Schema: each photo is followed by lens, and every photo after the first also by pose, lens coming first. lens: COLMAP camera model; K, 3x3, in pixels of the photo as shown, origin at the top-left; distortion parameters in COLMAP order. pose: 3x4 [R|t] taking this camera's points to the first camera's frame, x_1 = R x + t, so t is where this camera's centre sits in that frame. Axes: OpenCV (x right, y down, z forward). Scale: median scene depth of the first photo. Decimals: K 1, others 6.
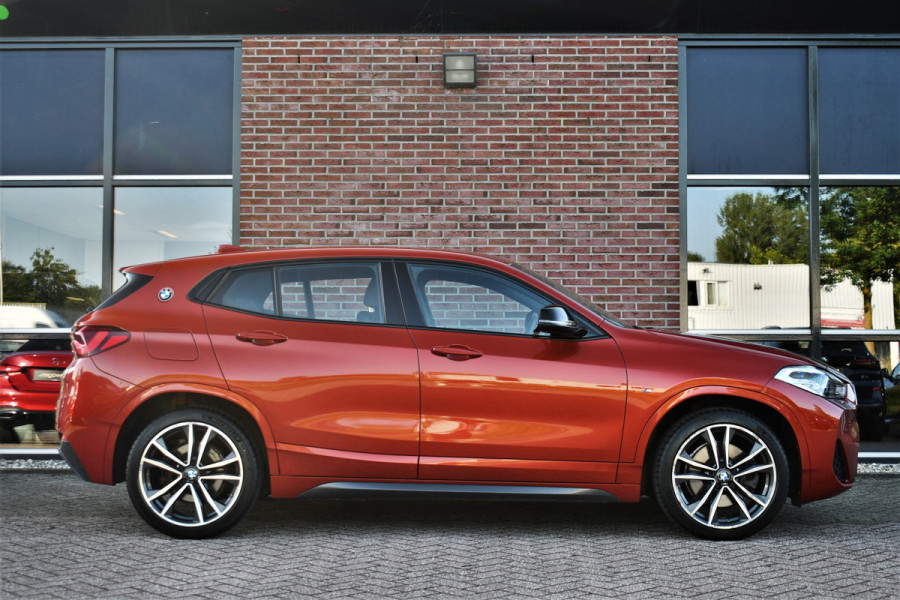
lens RADIAL K [[1337.3, 0, 464.8], [0, 1337.3, 299.8], [0, 0, 1]] dist [-0.018517, -0.006652]
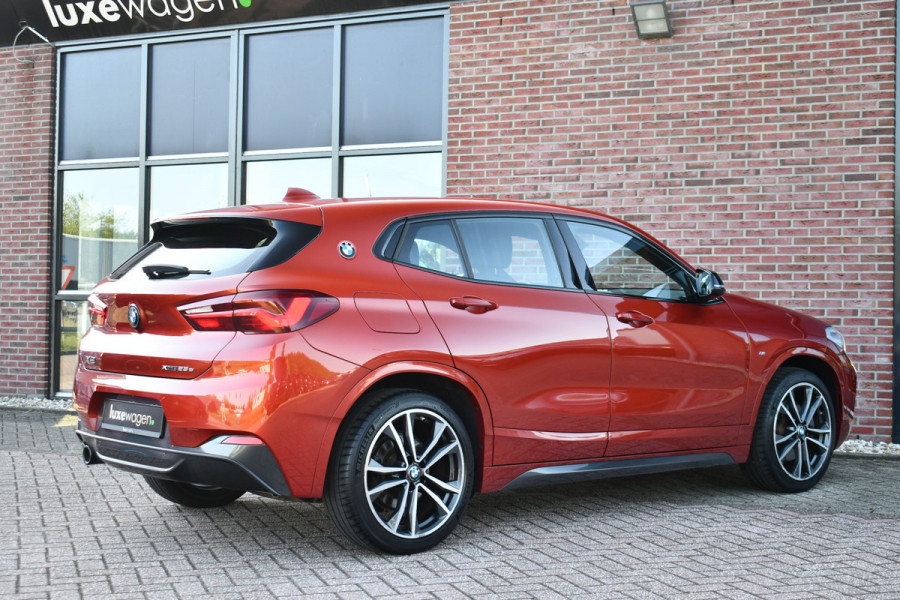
lens RADIAL K [[1337.3, 0, 464.8], [0, 1337.3, 299.8], [0, 0, 1]] dist [-0.018517, -0.006652]
pose [[0.911396, 0.003561, -0.411514, 0.264429], [0.008543, 0.999583, 0.027572, -0.000238], [0.411441, -0.028644, 0.910986, 0.075290]]
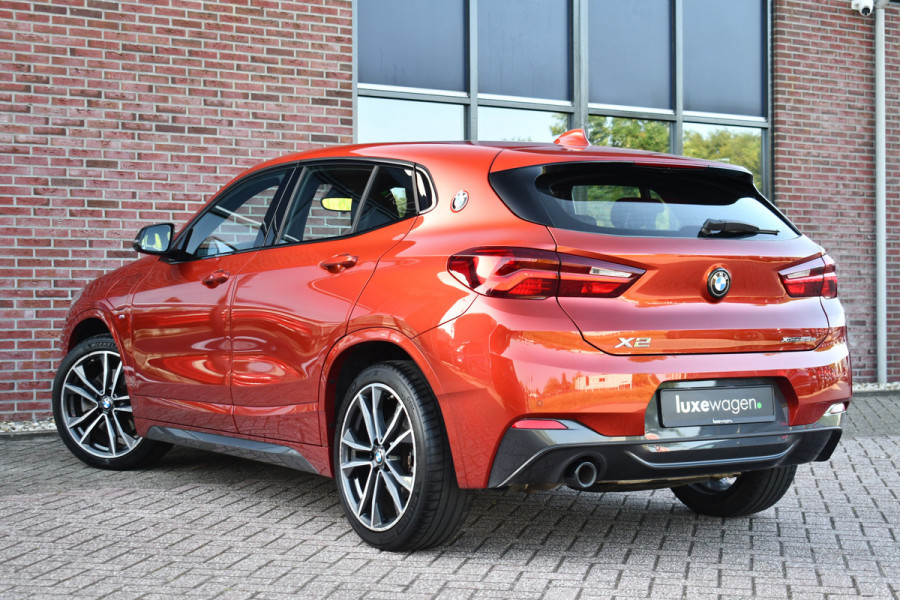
lens RADIAL K [[1658.4, 0, 469.4], [0, 1658.4, 297.8], [0, 0, 1]] dist [0.022242, 0.009353]
pose [[0.803525, -0.003343, 0.595262, -0.434335], [-0.025711, 0.998856, 0.040317, 0.003163], [-0.594716, -0.047701, 0.802519, 0.059127]]
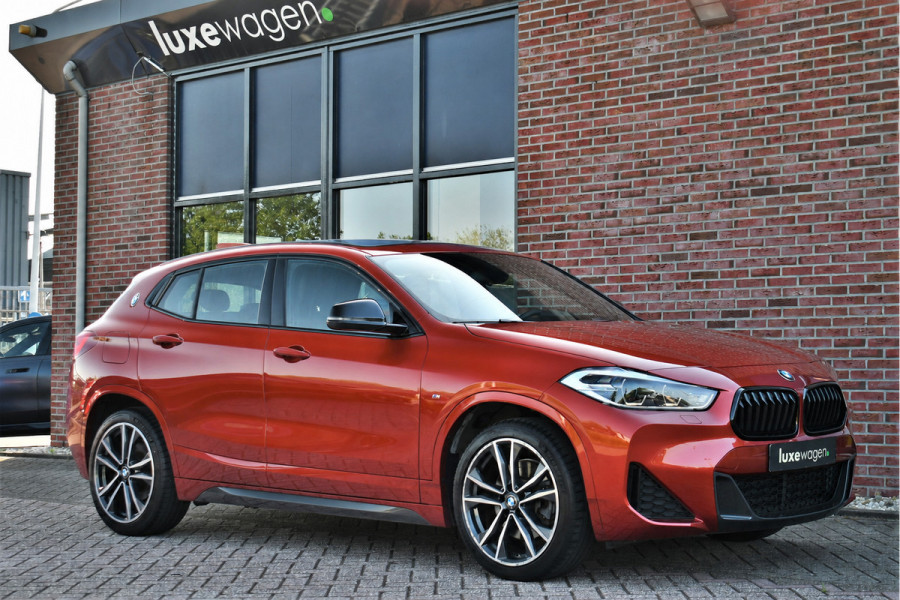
lens RADIAL K [[1663.1, 0, 450.0], [0, 1663.1, 300.0], [0, 0, 1]] dist [0.006705, 0.009552]
pose [[0.731307, -0.029893, -0.681393, 0.561265], [0.035344, 0.999358, -0.005910, 0.008298], [0.681132, -0.019761, 0.731894, 0.148158]]
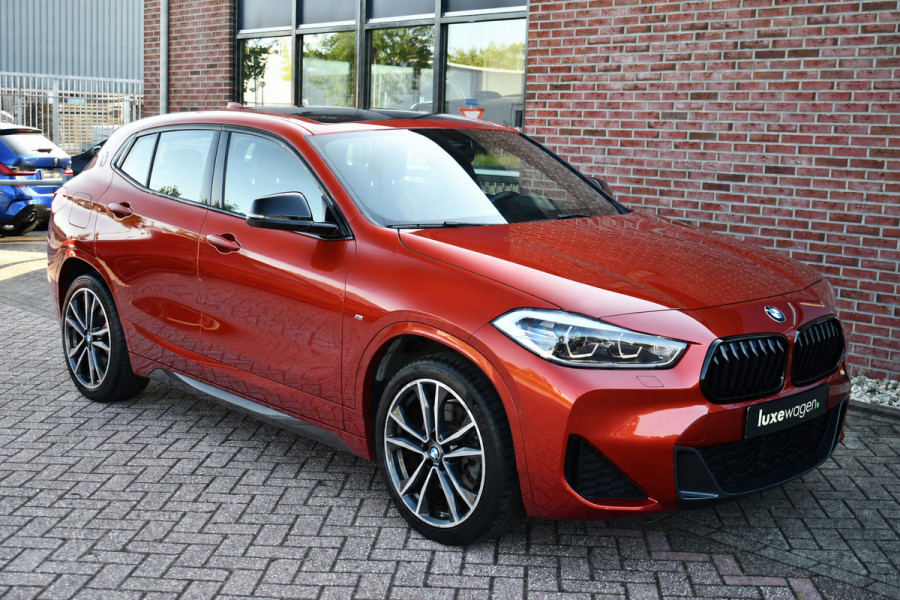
lens RADIAL K [[1180.6, 0, 450.0], [0, 1180.6, 300.0], [0, 0, 1]] dist [-0.037010, -0.009690]
pose [[0.679315, 0.121580, -0.723705, 0.410875], [0.007628, 0.984957, 0.172629, -0.033989], [0.733807, -0.122790, 0.668169, 0.391794]]
